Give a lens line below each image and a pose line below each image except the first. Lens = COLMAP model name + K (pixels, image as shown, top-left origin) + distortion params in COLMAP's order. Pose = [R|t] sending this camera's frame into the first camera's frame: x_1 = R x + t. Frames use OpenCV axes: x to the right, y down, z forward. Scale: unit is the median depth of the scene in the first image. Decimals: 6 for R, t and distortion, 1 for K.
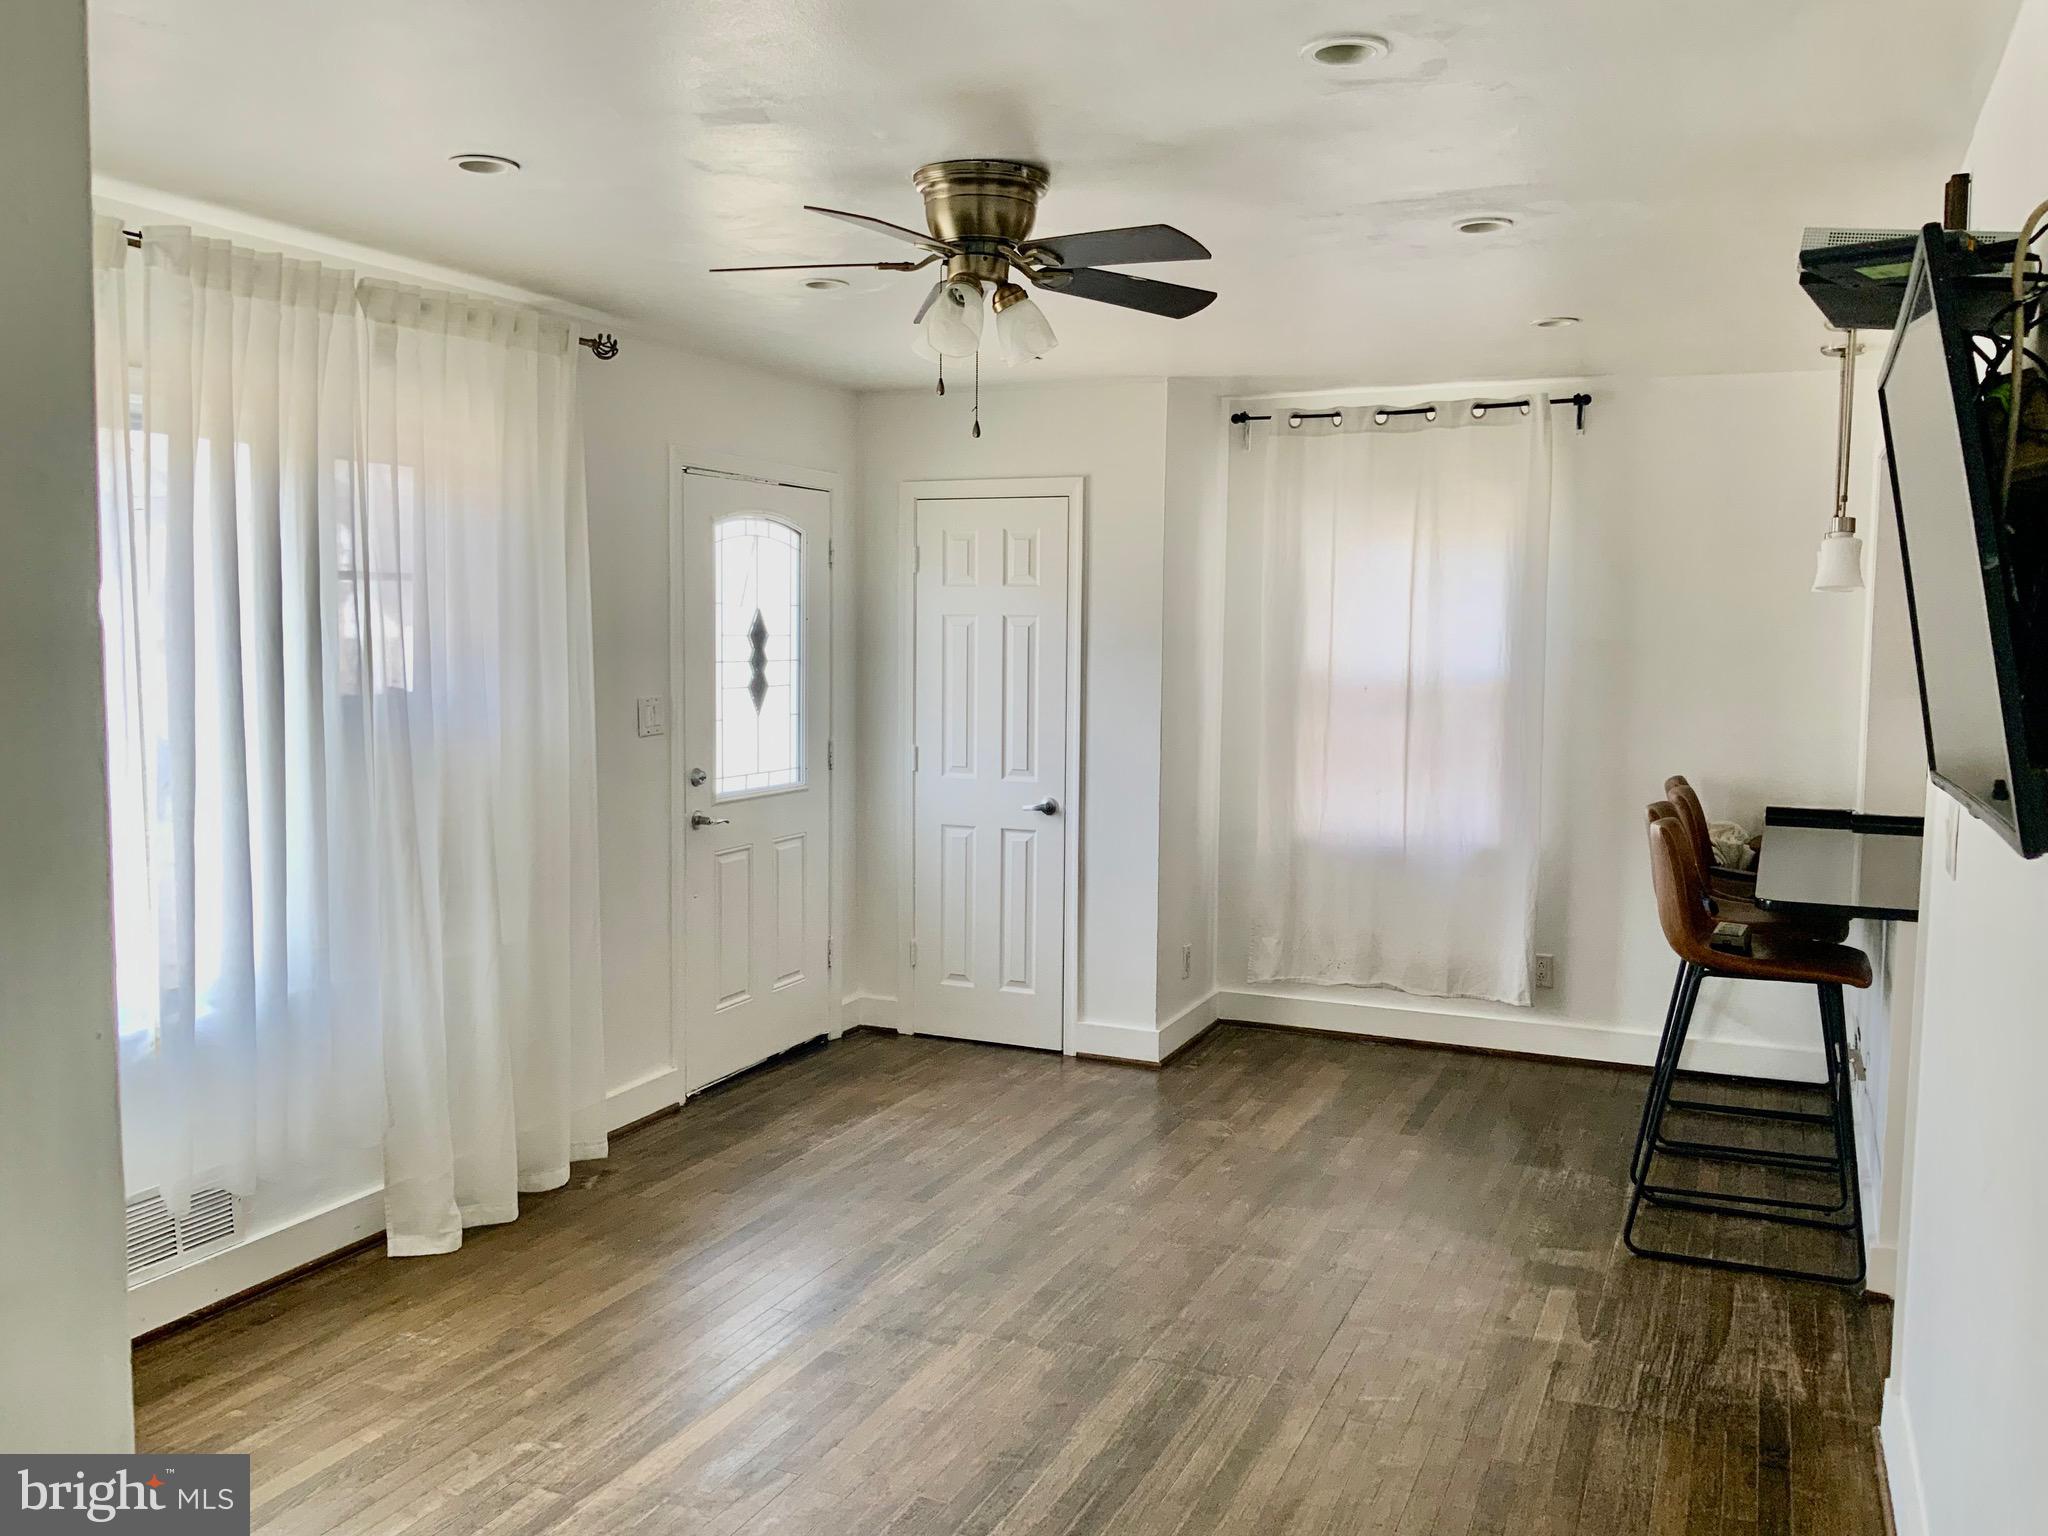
lens RADIAL K [[1692.9, 0, 1015.4], [0, 1692.9, 761.1], [0, 0, 1]] dist [0.115725, -0.225436]
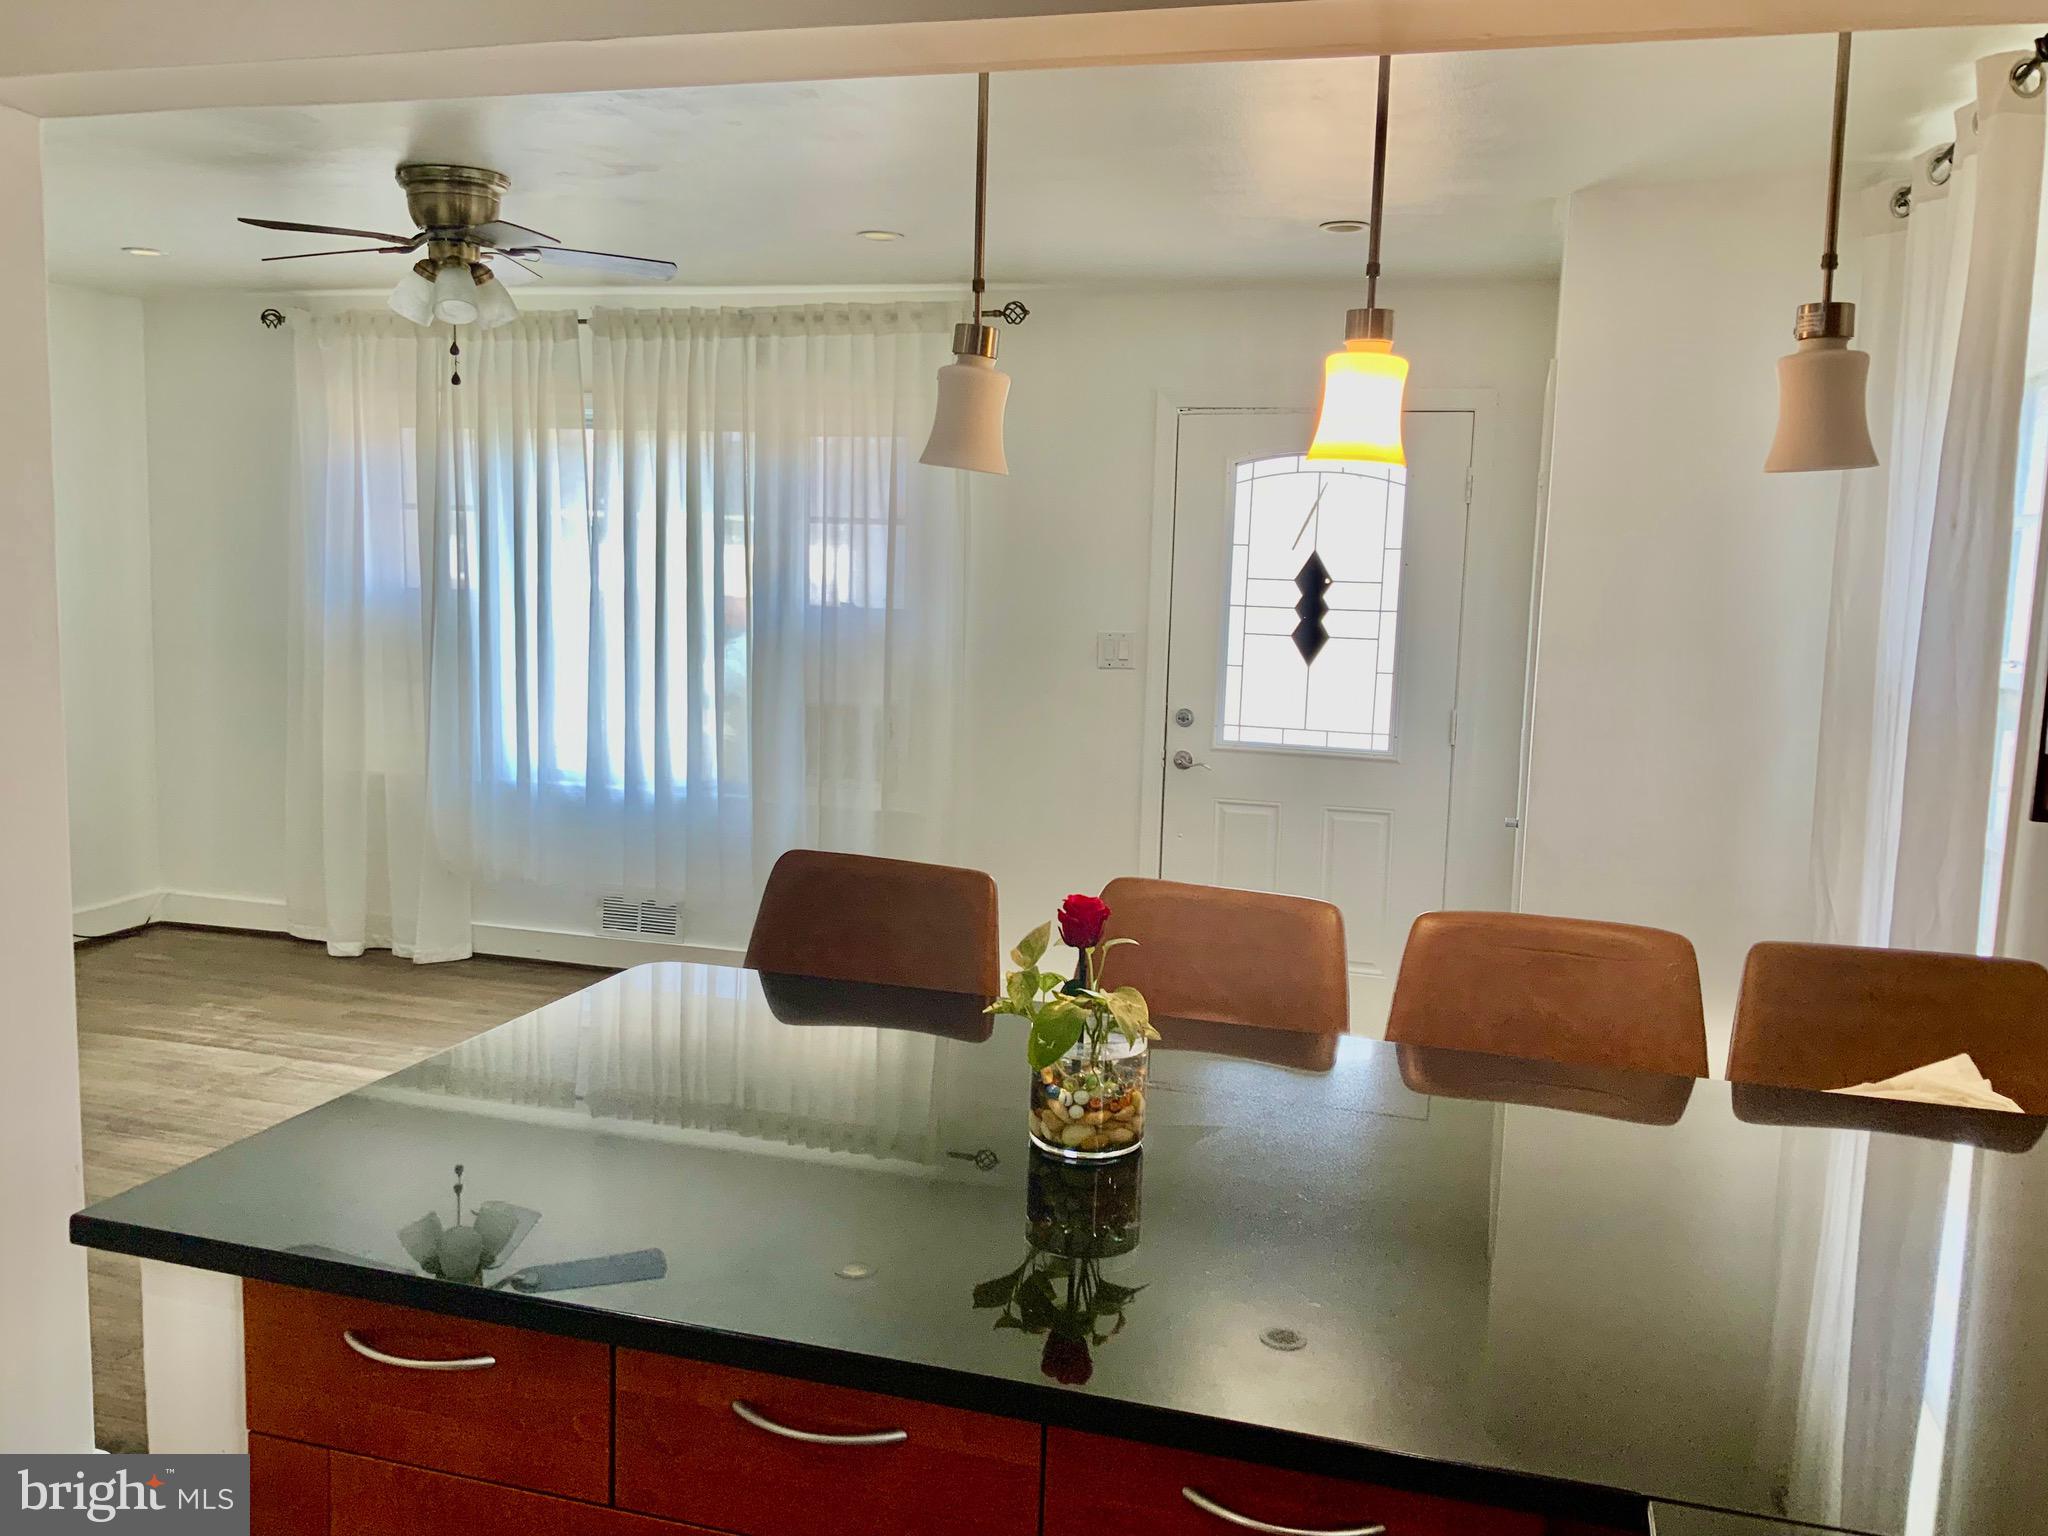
lens RADIAL K [[1692.9, 0, 1015.4], [0, 1692.9, 761.1], [0, 0, 1]] dist [0.115725, -0.225436]
pose [[0.123956, 0.123534, -0.984568, 0.792817], [-0.106474, 0.988148, 0.110578, -0.065627], [0.986559, 0.091124, 0.135640, 0.767343]]
